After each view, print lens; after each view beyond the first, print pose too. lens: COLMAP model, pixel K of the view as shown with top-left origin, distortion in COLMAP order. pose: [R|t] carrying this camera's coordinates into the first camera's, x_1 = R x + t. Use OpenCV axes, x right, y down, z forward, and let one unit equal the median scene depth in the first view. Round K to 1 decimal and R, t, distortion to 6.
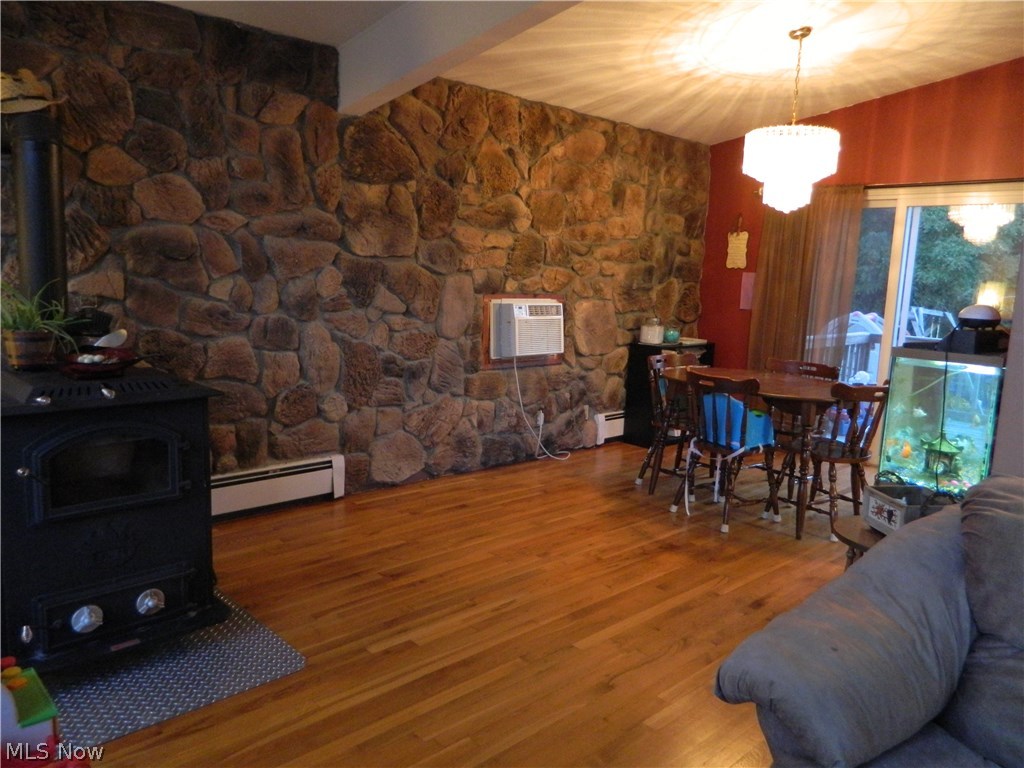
lens RADIAL K [[739.3, 0, 509.0], [0, 739.3, 380.7], [0, 0, 1]] dist [-0.010676, -0.004421]
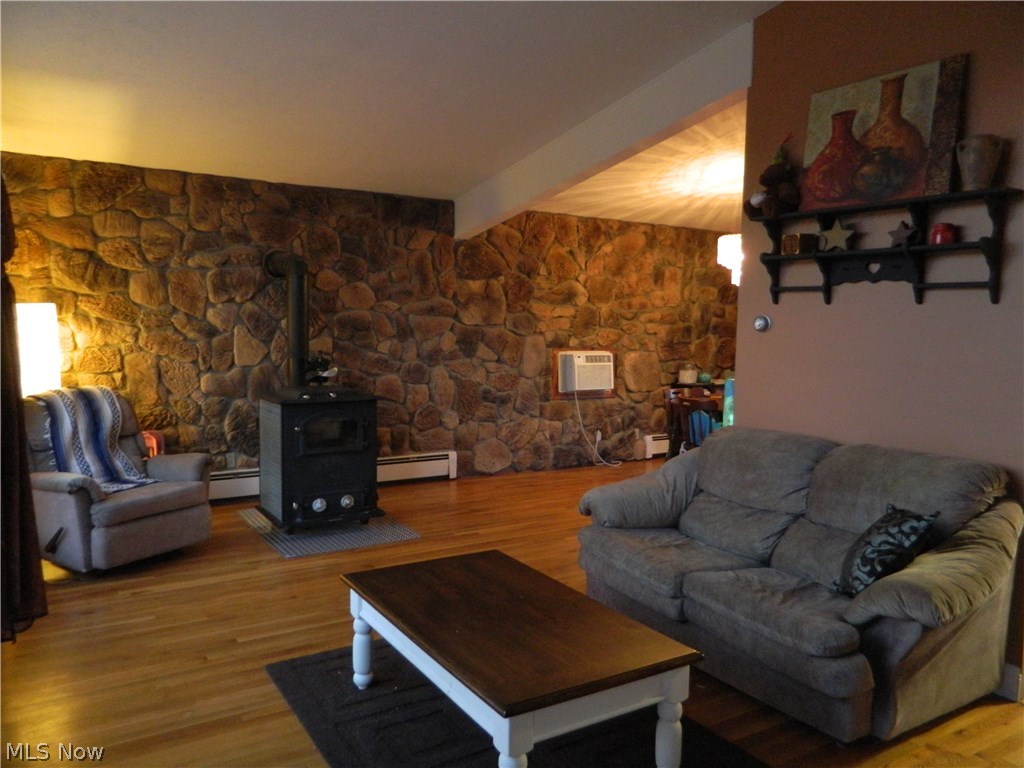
lens RADIAL K [[726.5, 0, 512.0], [0, 726.5, 384.0], [0, 0, 1]] dist [-0.025617, -0.000455]
pose [[0.980829, -0.005880, -0.194781, 0.183241], [-0.008317, 0.997371, -0.071992, 0.064815], [0.194692, 0.072231, 0.978201, -0.468144]]
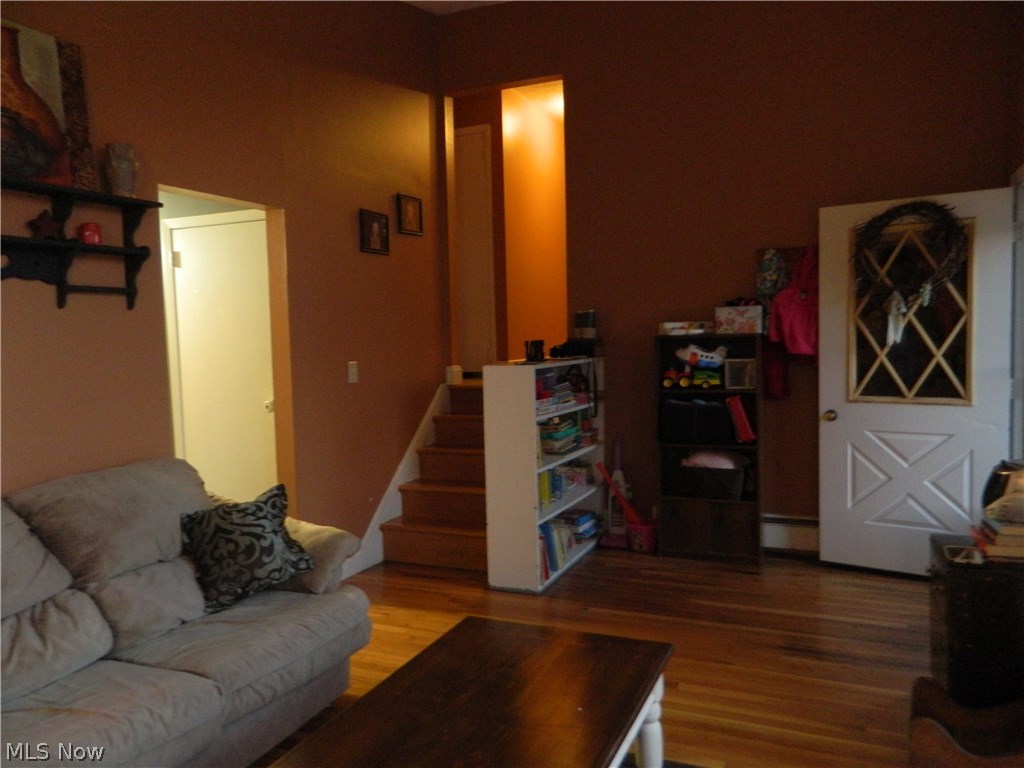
lens RADIAL K [[746.6, 0, 512.0], [0, 746.6, 384.0], [0, 0, 1]] dist [0.007541, 0.001923]
pose [[-0.364356, -0.086932, 0.927193, -0.276992], [0.162081, 0.974518, 0.155061, -0.033512], [-0.917046, 0.206778, -0.340982, 0.128876]]
